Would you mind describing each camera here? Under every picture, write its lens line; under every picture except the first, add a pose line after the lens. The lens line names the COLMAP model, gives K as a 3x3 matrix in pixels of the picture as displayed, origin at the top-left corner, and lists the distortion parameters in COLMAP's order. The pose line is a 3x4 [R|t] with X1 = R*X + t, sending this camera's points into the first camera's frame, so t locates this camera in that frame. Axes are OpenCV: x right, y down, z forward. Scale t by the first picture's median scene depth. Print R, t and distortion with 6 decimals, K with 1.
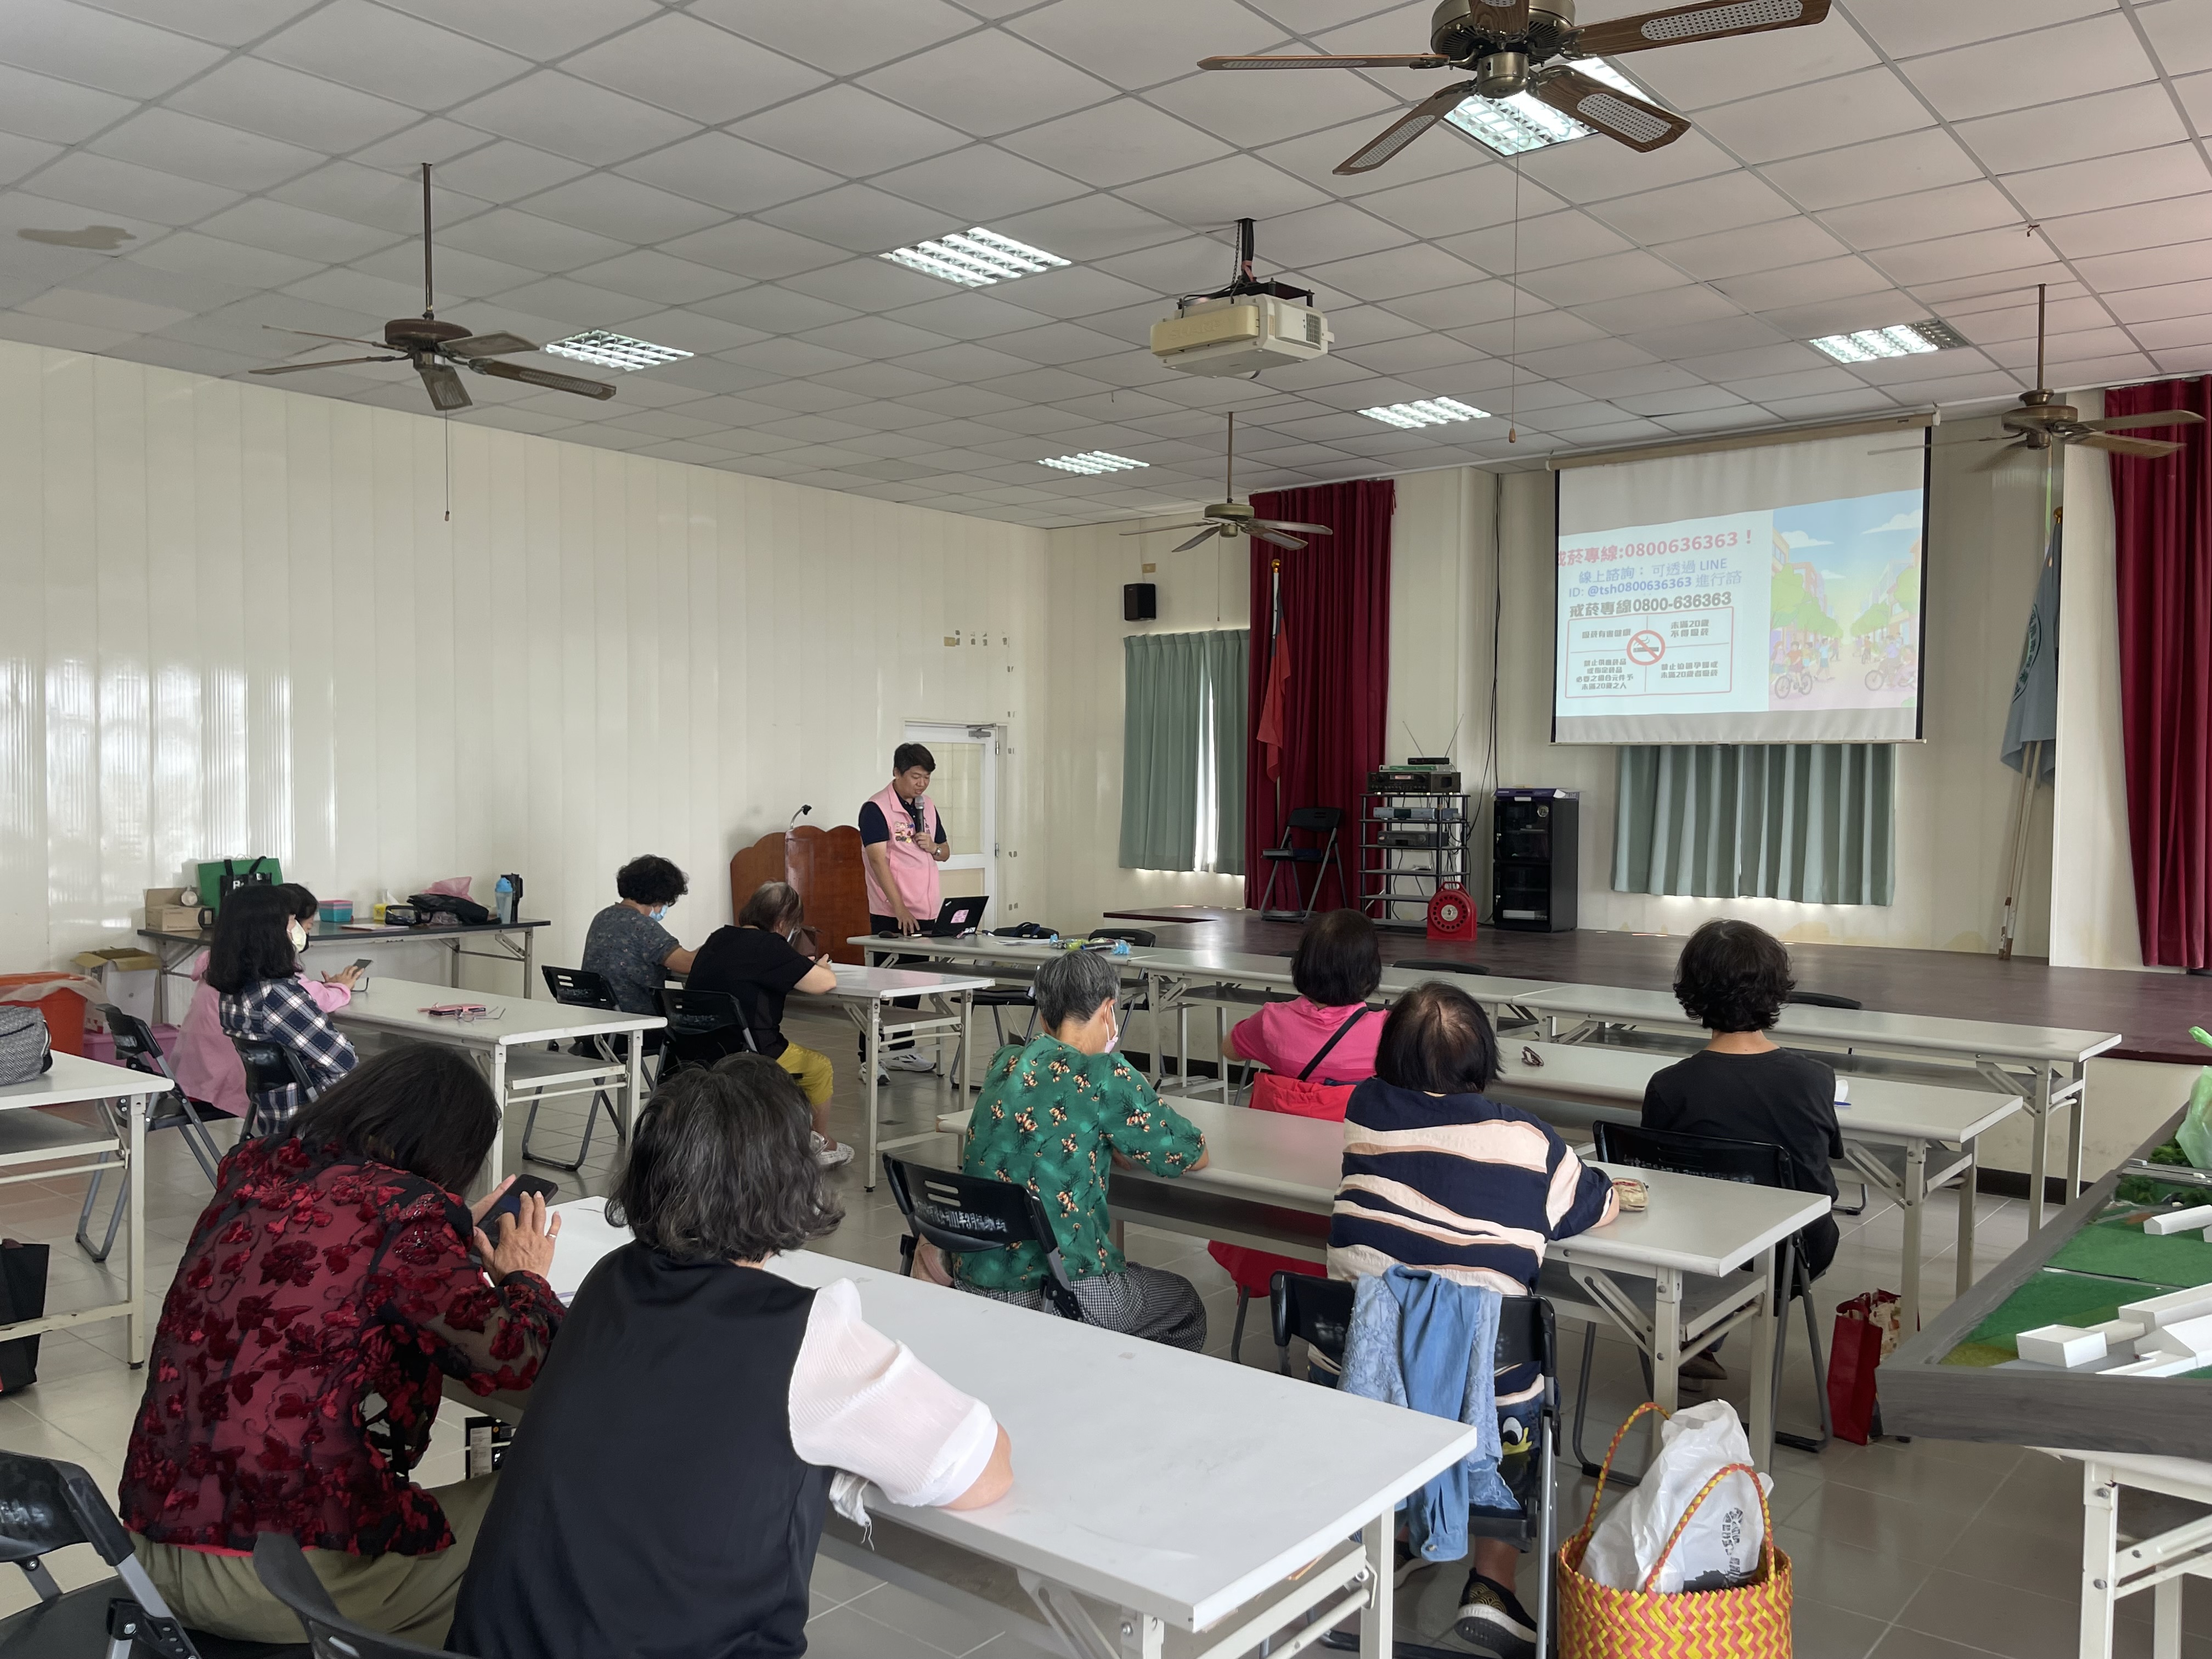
lens RADIAL K [[1726.8, 0, 1086.8], [0, 1726.8, 847.9], [0, 0, 1]] dist [0.034911, -0.007822]
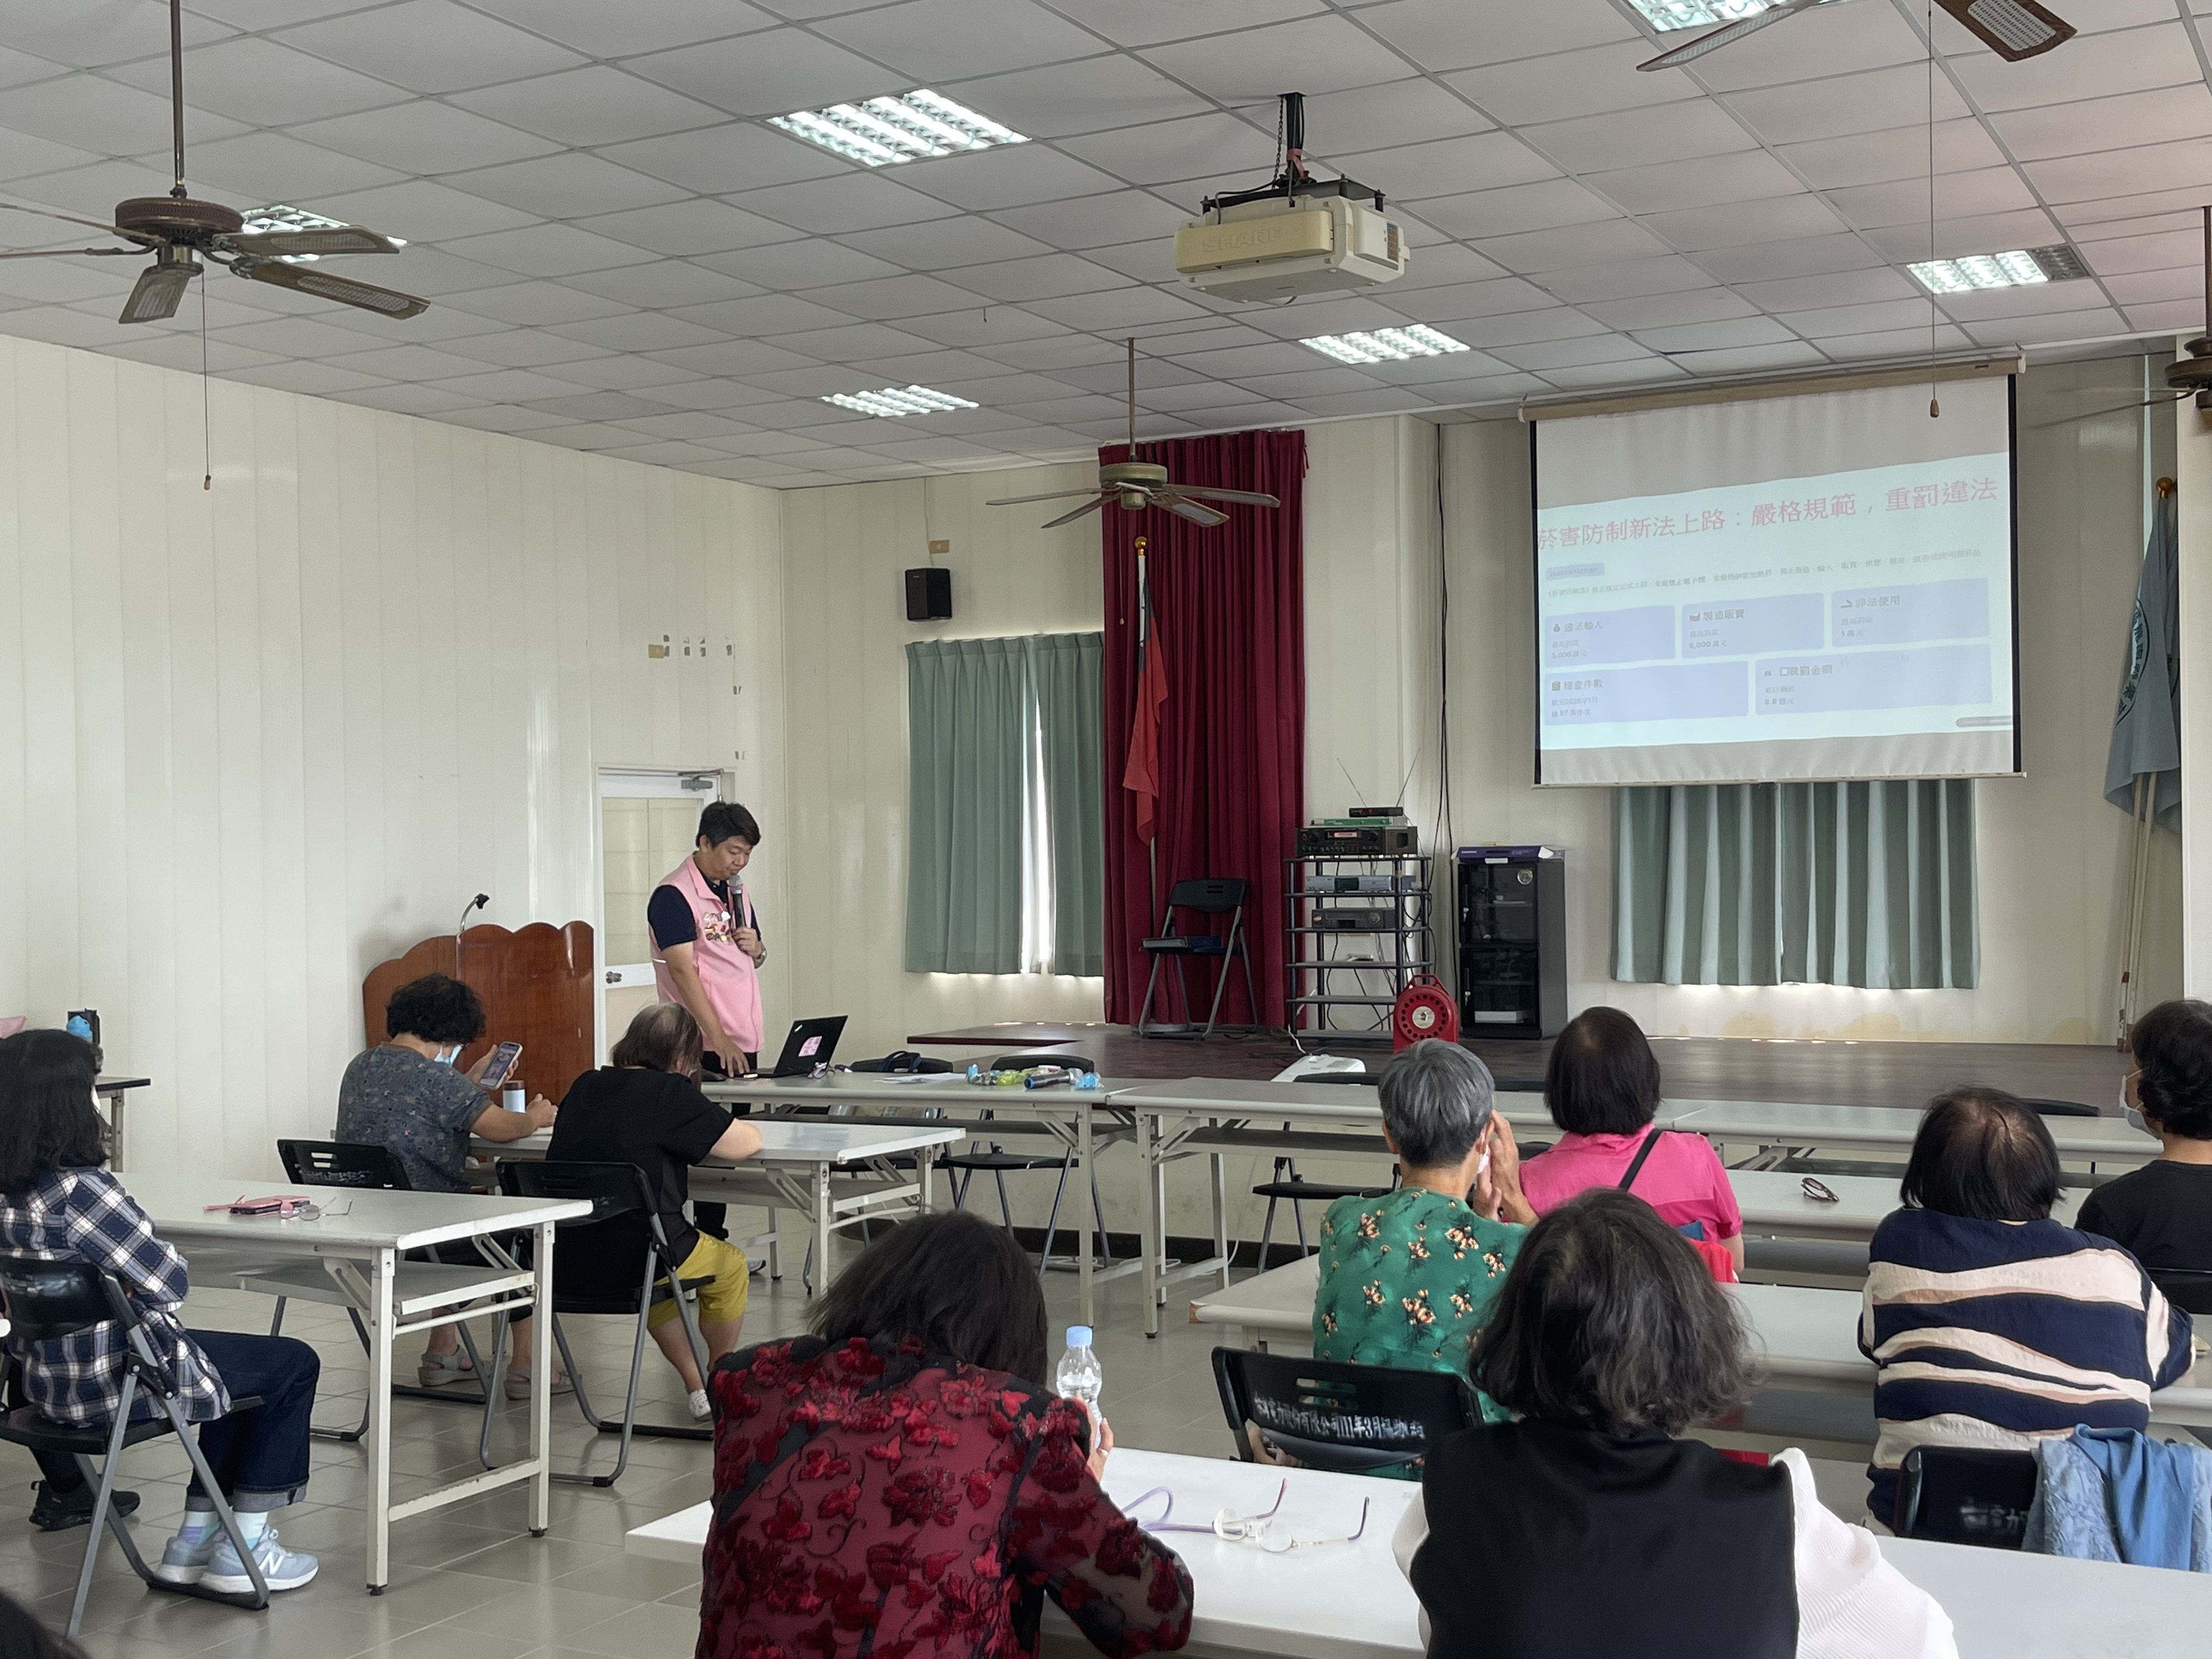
lens RADIAL K [[2521.6, 0, 1117.3], [0, 2521.6, 855.7], [0, 0, 1]] dist [0.042401, 0.000000]
pose [[0.979362, -0.022543, 0.200852, -0.154742], [0.029403, 0.999079, -0.031236, -0.001859], [-0.199962, 0.036497, 0.979124, -0.031364]]
